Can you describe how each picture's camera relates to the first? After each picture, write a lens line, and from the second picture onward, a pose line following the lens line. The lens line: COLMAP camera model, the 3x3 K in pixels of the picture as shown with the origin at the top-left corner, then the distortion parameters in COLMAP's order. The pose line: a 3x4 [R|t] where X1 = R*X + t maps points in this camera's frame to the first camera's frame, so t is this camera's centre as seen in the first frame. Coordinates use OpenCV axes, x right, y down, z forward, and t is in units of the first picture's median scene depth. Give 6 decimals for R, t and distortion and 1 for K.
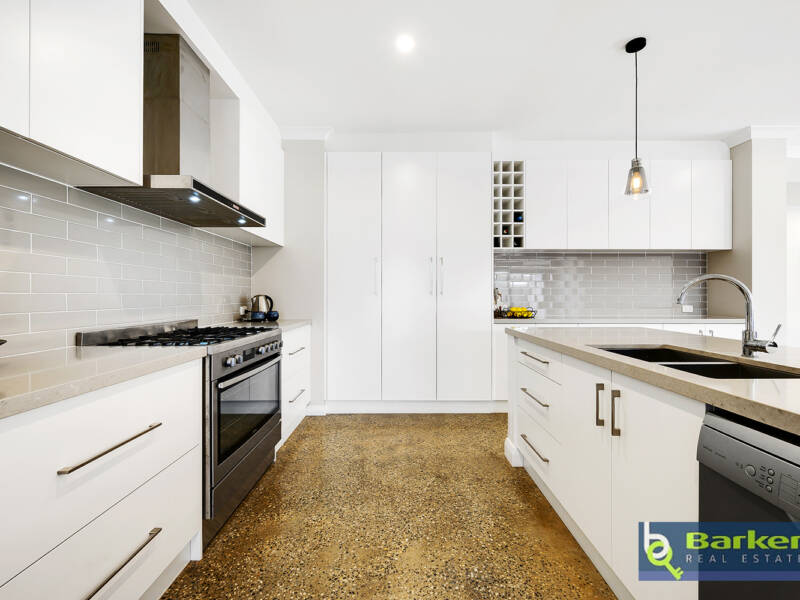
lens RADIAL K [[361.5, 0, 404.9], [0, 361.5, 299.6], [0, 0, 1]] dist [0.001380, -0.000764]
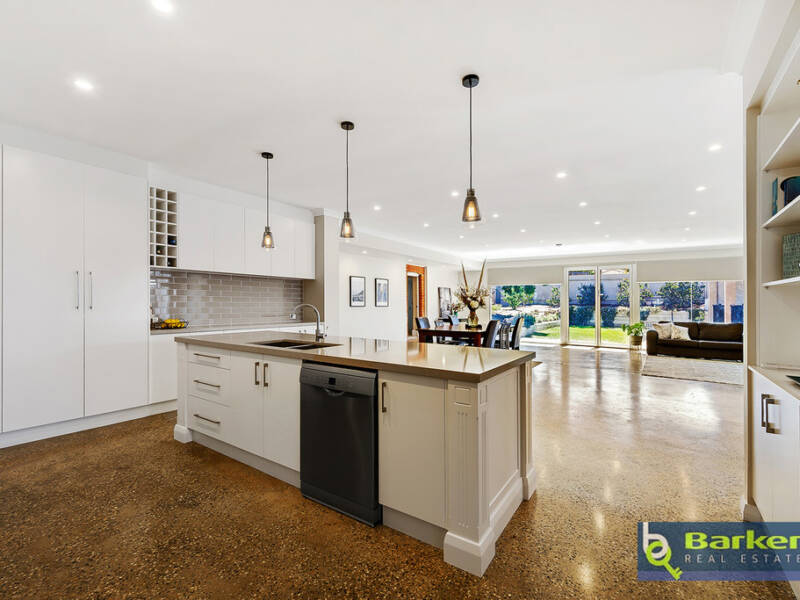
lens RADIAL K [[361.5, 0, 398.9], [0, 361.5, 307.4], [0, 0, 1]] dist [0.001380, -0.000764]
pose [[0.577985, -0.004086, 0.816037, -0.231050], [-0.000492, 0.999986, 0.005356, -0.025162], [-0.816047, -0.003498, 0.577975, -0.278514]]
